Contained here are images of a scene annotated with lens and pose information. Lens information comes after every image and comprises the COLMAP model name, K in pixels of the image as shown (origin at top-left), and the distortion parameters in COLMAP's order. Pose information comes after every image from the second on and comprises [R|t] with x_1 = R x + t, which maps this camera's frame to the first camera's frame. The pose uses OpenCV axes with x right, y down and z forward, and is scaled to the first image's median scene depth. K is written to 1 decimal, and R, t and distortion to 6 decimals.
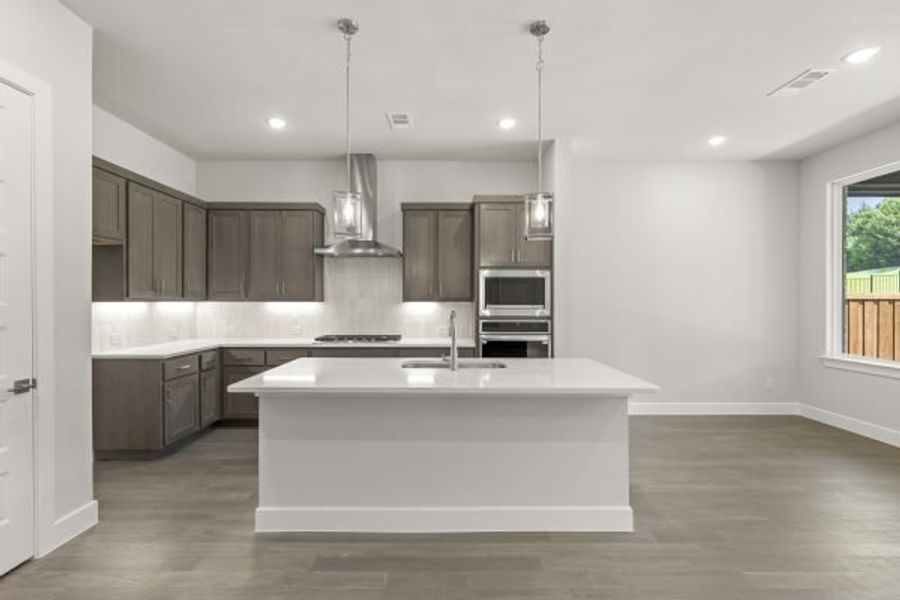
lens RADIAL K [[431.5, 0, 450.0], [0, 431.5, 300.0], [0, 0, 1]] dist [0.000830, -0.000374]
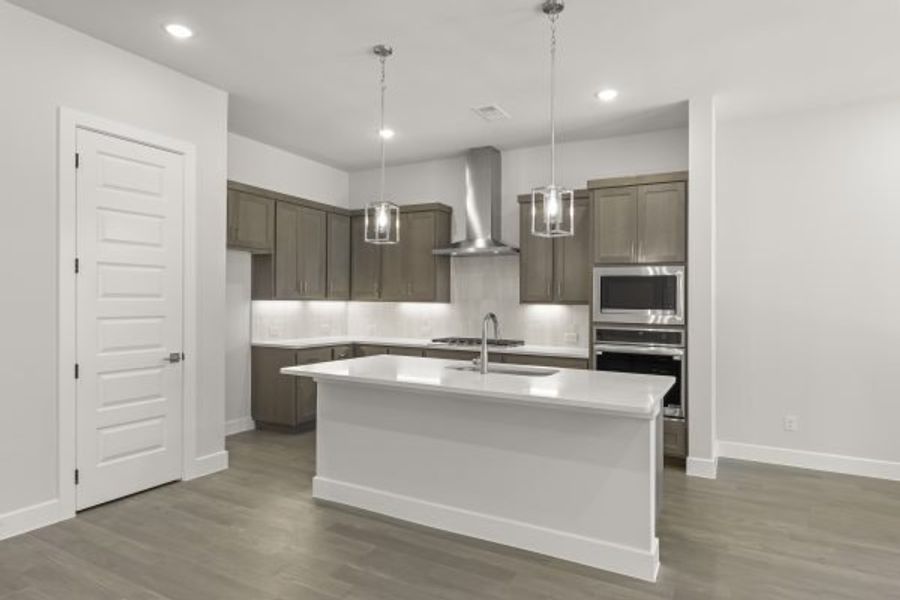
lens RADIAL K [[526.8, 0, 450.0], [0, 526.8, 300.0], [0, 0, 1]] dist [-0.003167, 0.000161]
pose [[0.875369, 0.009856, -0.483354, 0.326856], [-0.012291, 0.999923, -0.001870, -0.000261], [0.483298, 0.007578, 0.875423, -0.046839]]
